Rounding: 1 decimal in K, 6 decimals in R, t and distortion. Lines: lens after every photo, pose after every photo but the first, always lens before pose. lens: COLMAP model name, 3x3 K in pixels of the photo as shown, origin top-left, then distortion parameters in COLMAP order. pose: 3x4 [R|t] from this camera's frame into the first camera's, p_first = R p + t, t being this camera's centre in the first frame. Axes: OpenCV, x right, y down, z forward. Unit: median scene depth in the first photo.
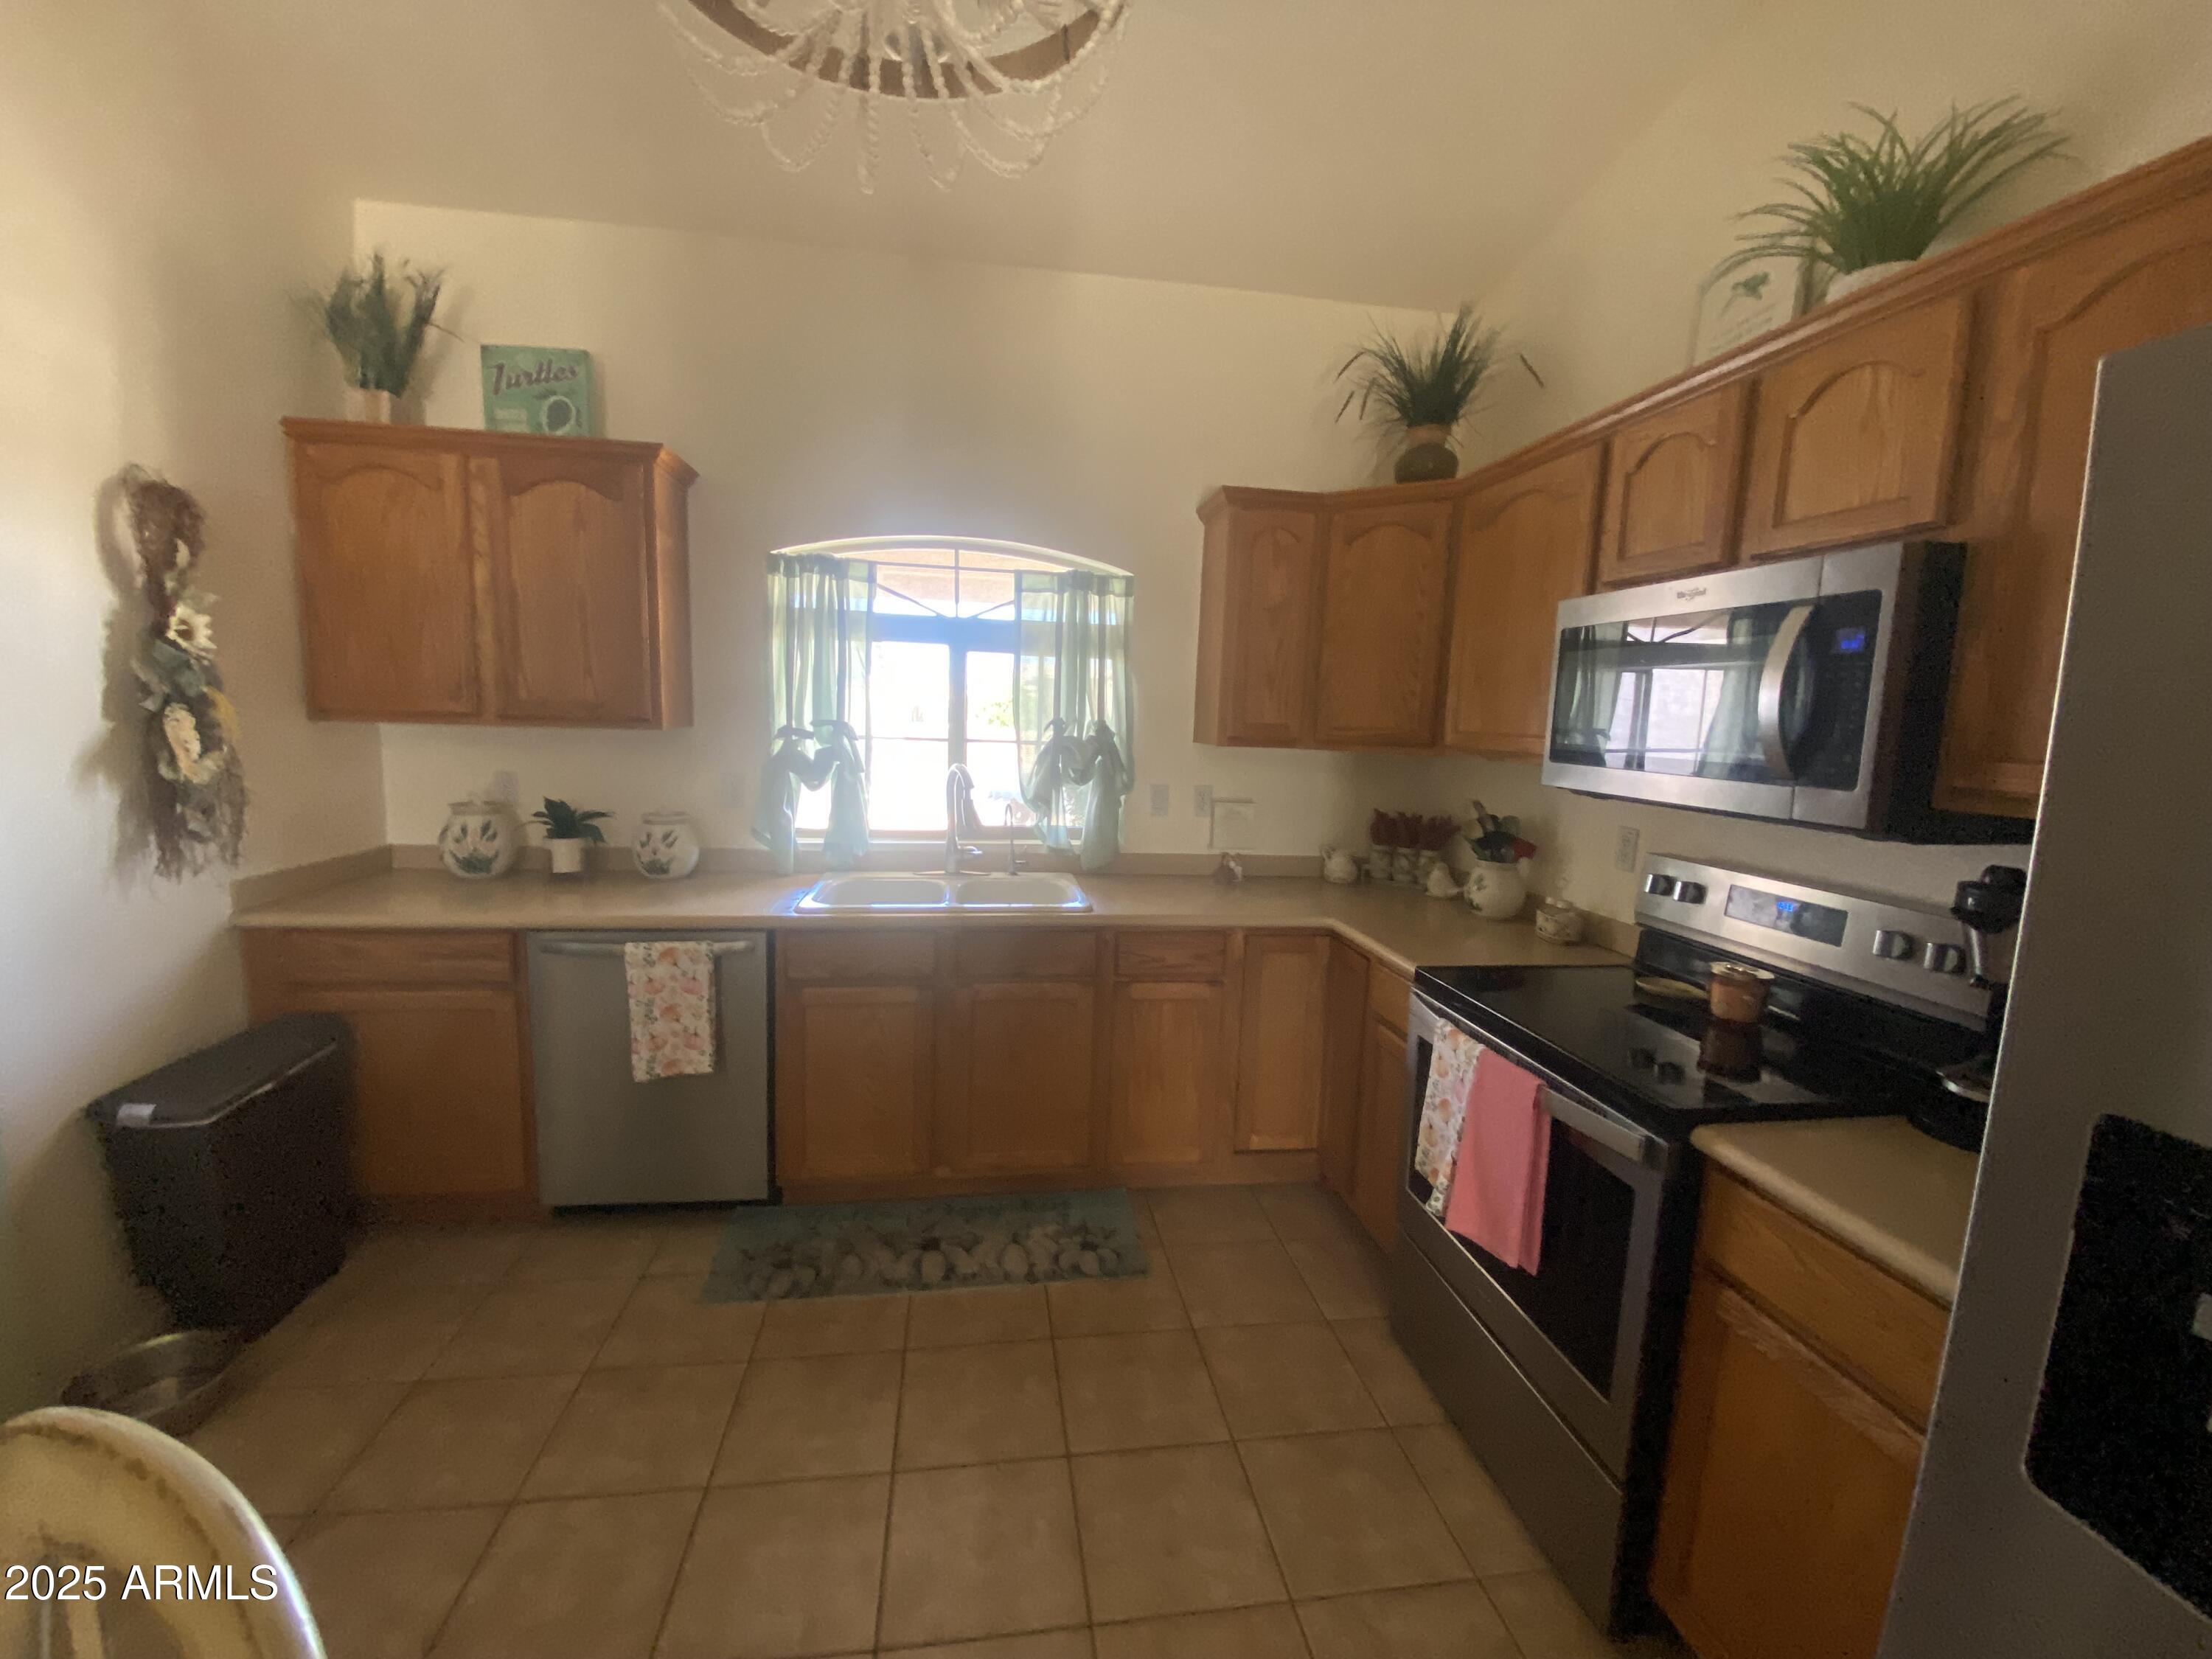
lens RADIAL K [[894.5, 0, 1112.0], [0, 894.5, 828.3], [0, 0, 1]] dist [0.024561, -0.022191]
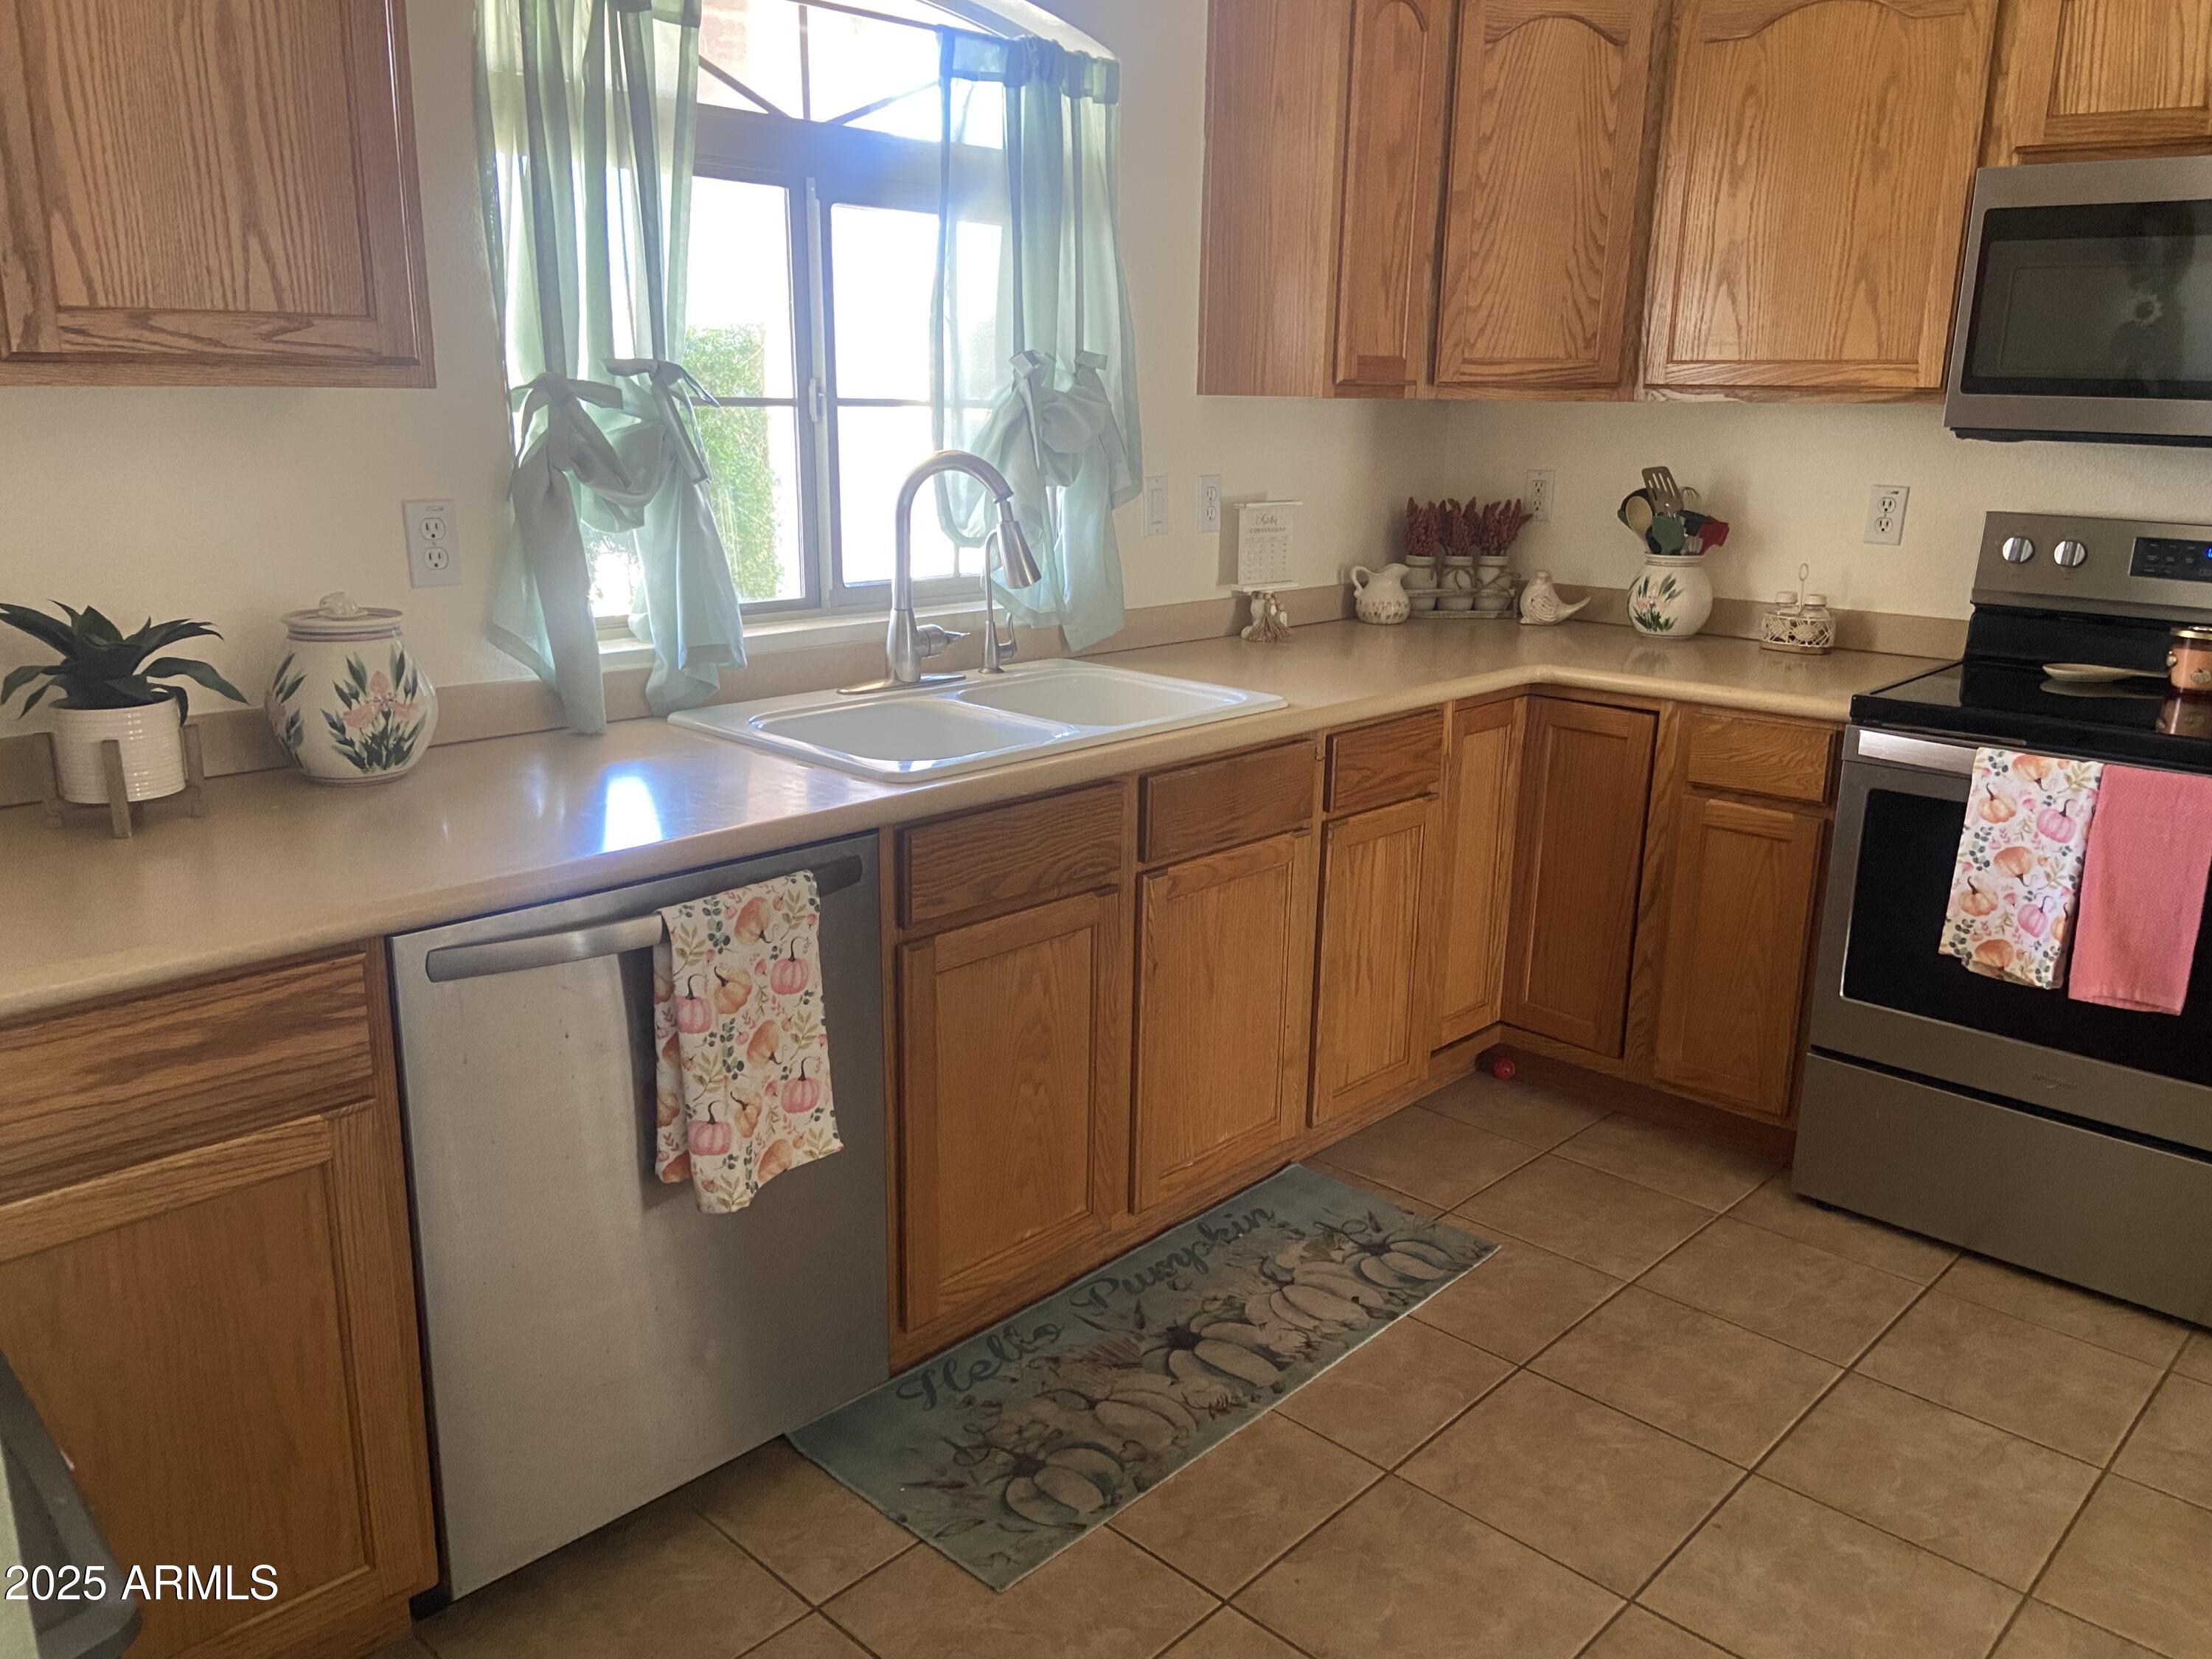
lens RADIAL K [[1676.5, 0, 1153.6], [0, 1676.5, 820.8], [0, 0, 1]] dist [0.070937, -0.000658]
pose [[0.781367, -0.177231, 0.598376, -0.776672], [0.088555, 0.980612, 0.174808, -0.028474], [-0.617756, -0.083600, 0.781913, 0.231995]]
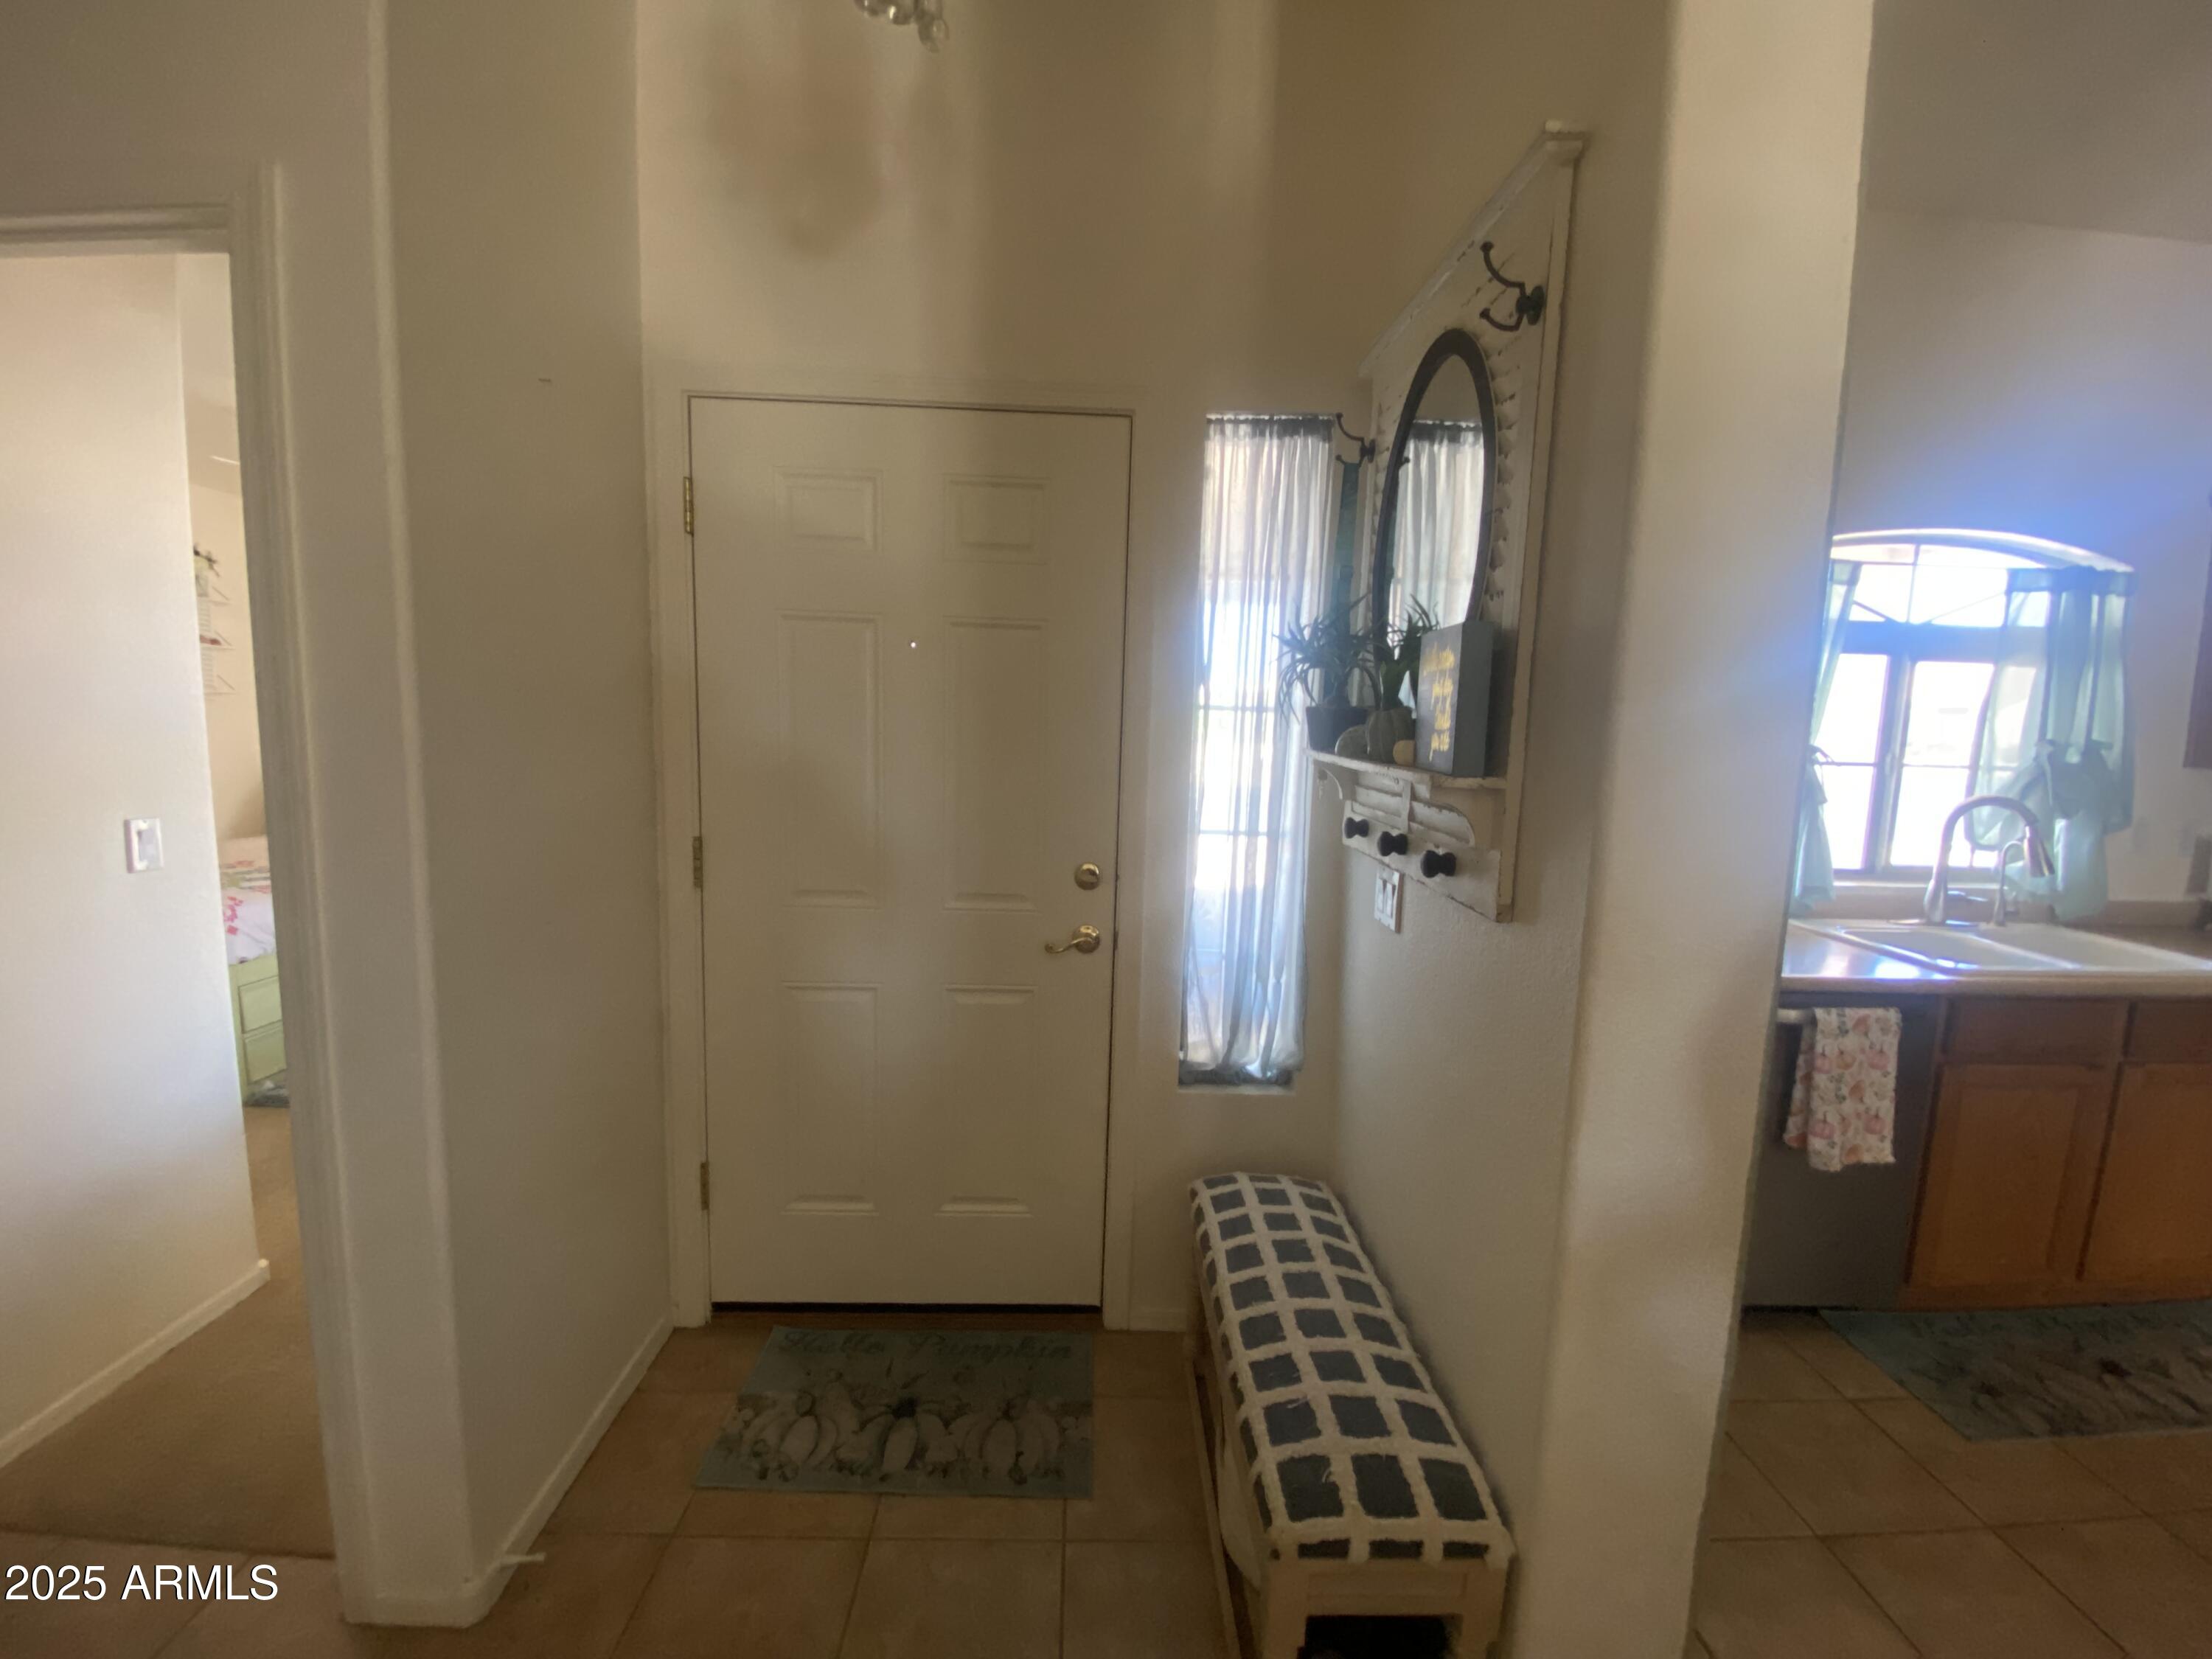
lens RADIAL K [[894.5, 0, 1112.0], [0, 894.5, 828.3], [0, 0, 1]] dist [0.024561, -0.022191]
pose [[0.990529, 0.006188, -0.137162, -1.024170], [-0.008072, 0.999881, -0.013182, -0.025999], [0.137064, 0.014164, 0.990461, 0.050587]]
